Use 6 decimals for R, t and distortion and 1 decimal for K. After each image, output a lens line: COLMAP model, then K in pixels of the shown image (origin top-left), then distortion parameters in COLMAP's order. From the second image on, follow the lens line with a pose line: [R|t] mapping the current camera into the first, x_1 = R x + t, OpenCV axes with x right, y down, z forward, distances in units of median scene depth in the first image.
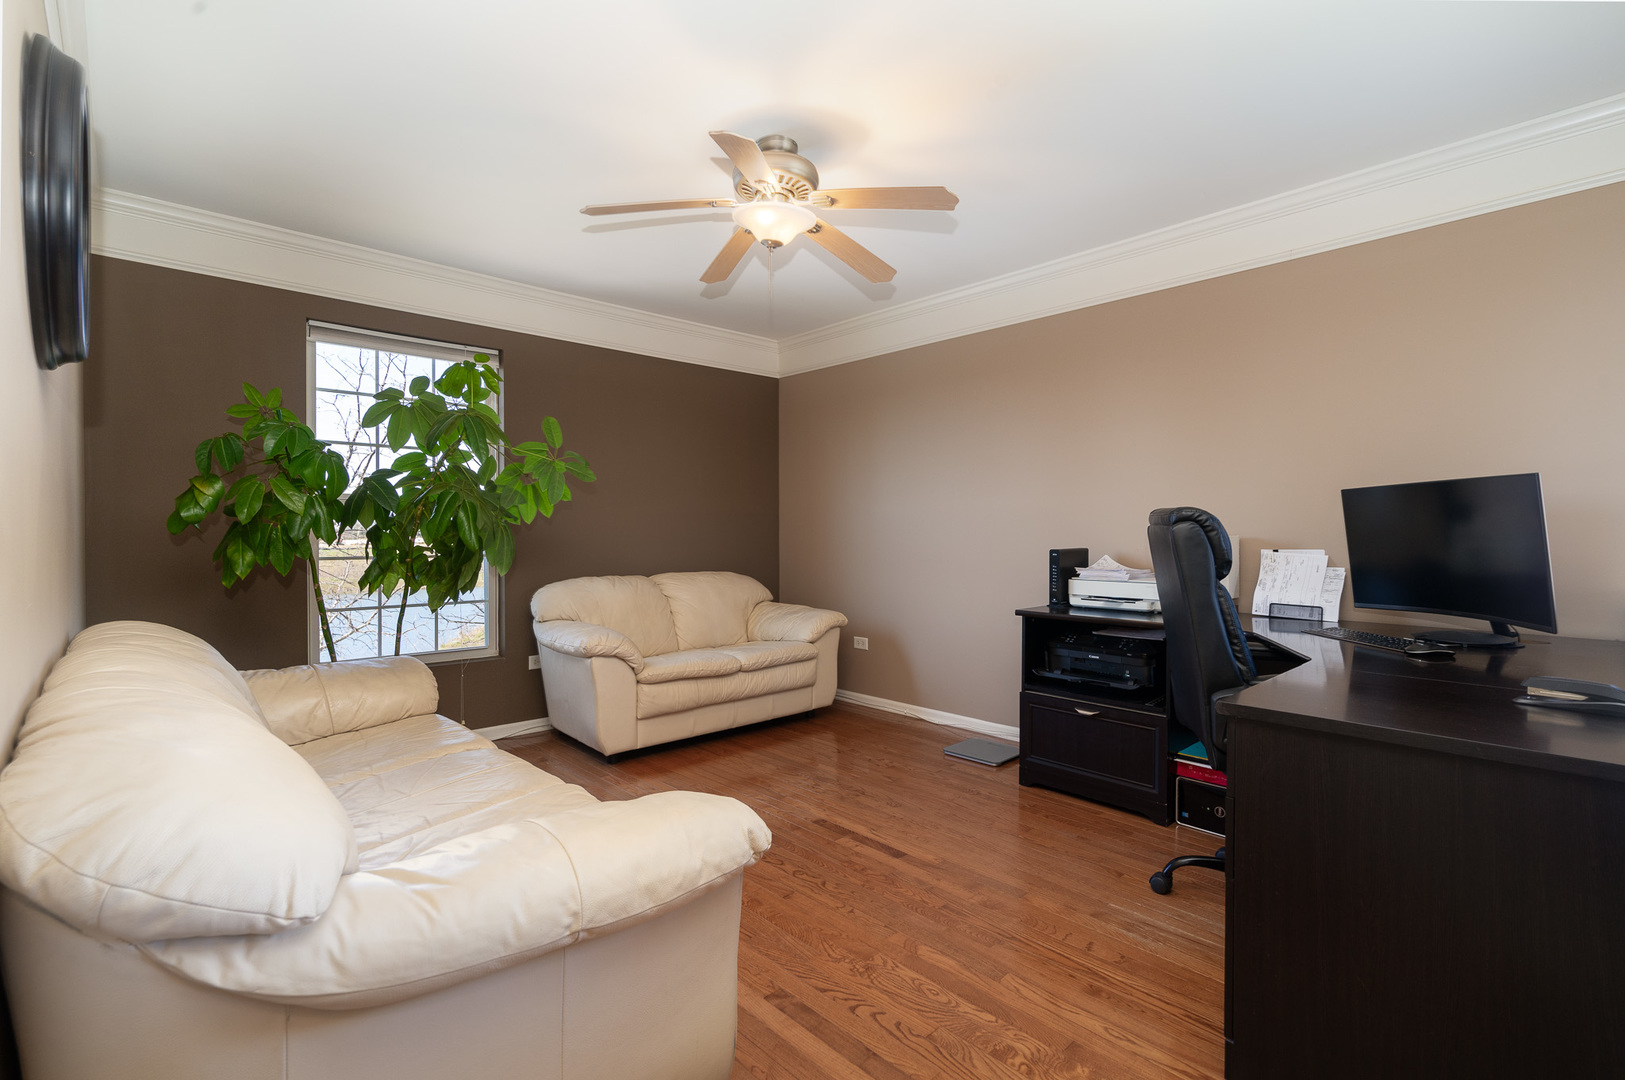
lens RADIAL K [[767.1, 0, 814.7], [0, 767.1, 537.0], [0, 0, 1]] dist [-0.005445, 0.000899]
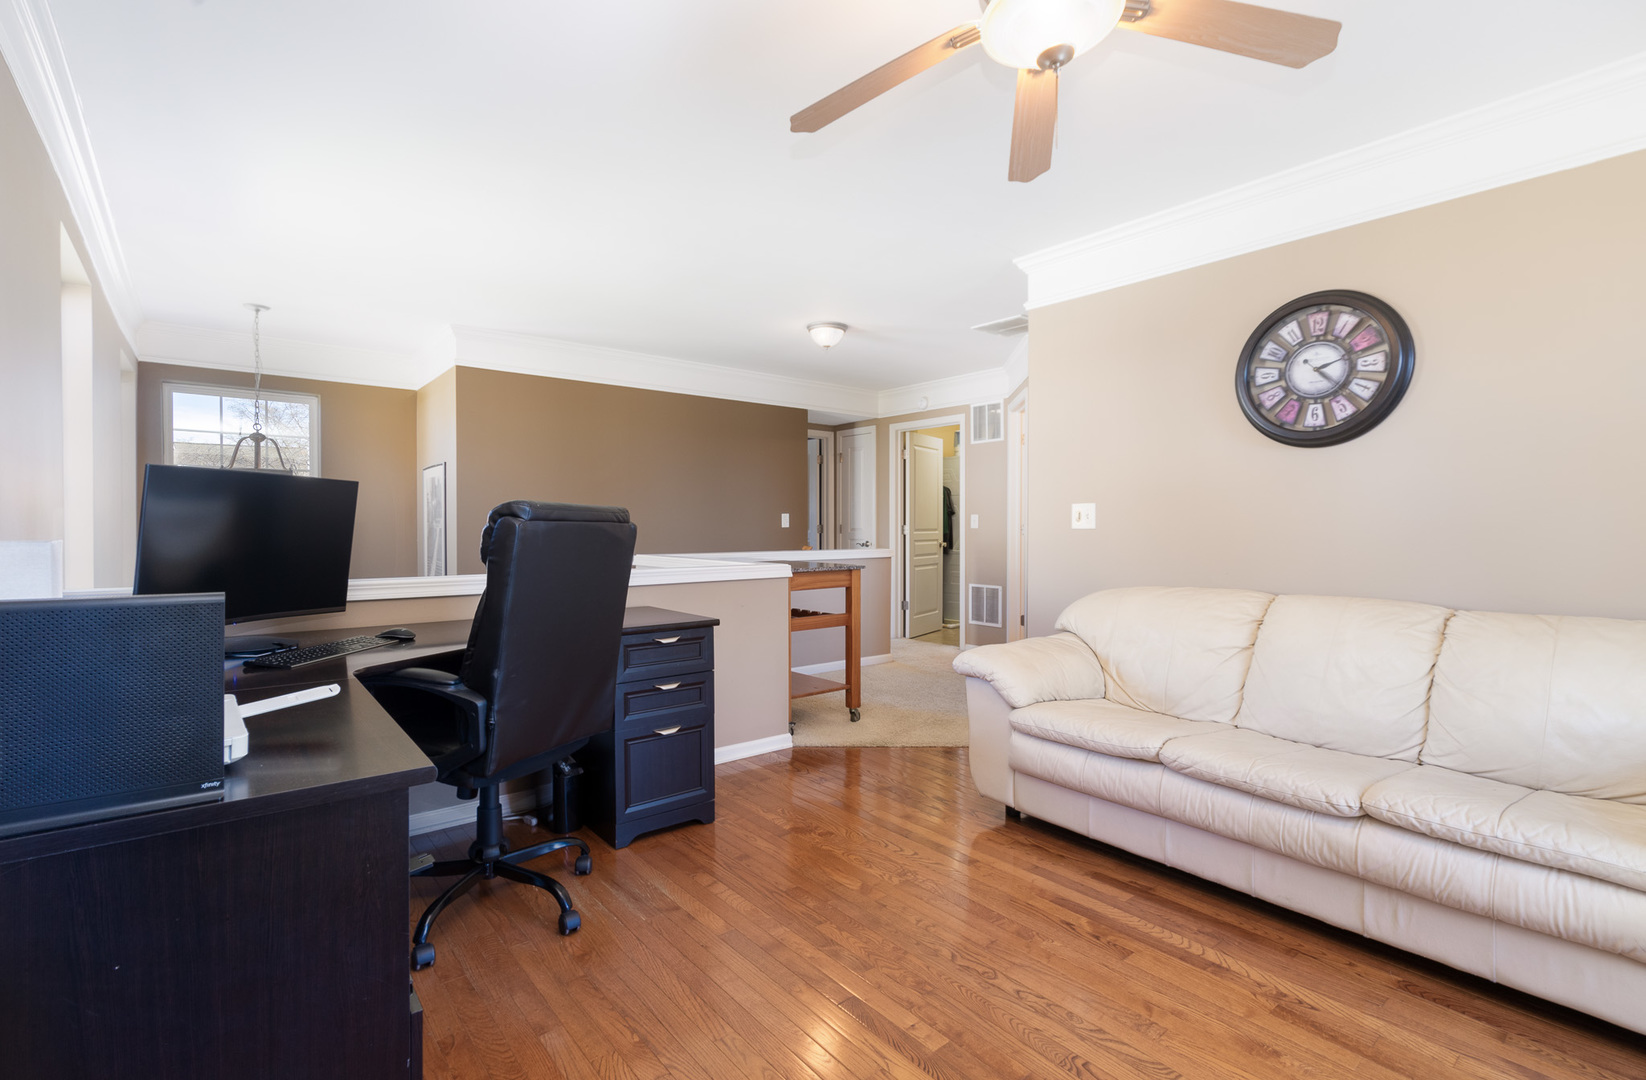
lens RADIAL K [[752.3, 0, 822.1], [0, 752.3, 534.3], [0, 0, 1]] dist [0.000141, 0.000011]
pose [[-0.997871, 0.002815, 0.065151, 0.097996], [0.003662, 0.999910, 0.012894, -0.009728], [-0.065109, 0.013105, -0.997792, 1.801866]]
